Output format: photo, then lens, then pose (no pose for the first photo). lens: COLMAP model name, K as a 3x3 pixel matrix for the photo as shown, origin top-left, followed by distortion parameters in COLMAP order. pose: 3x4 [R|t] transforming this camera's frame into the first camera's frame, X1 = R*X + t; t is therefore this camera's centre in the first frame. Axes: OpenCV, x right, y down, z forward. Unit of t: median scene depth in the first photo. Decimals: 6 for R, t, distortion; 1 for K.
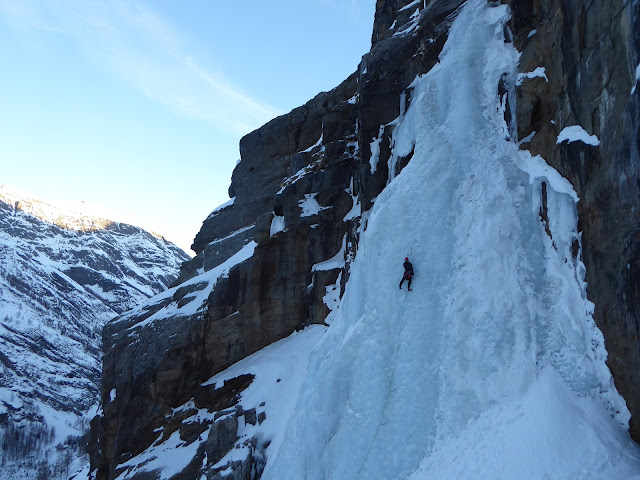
lens RADIAL K [[456.4, 0, 327.9], [0, 456.4, 234.9], [0, 0, 1]] dist [-0.046930, 0.028683]
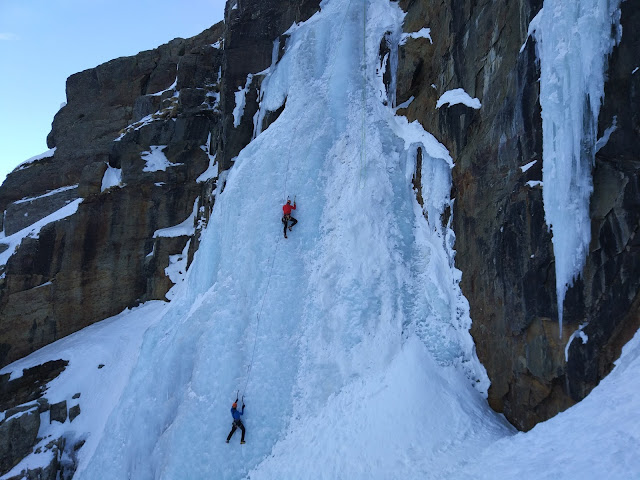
lens RADIAL K [[474.0, 0, 328.9], [0, 474.0, 238.6], [0, 0, 1]] dist [0.078012, -0.100559]
pose [[0.946796, 0.065153, 0.315171, -0.010031], [-0.073926, 0.997136, 0.015949, 0.068208], [-0.313229, -0.038400, 0.948901, 0.087327]]
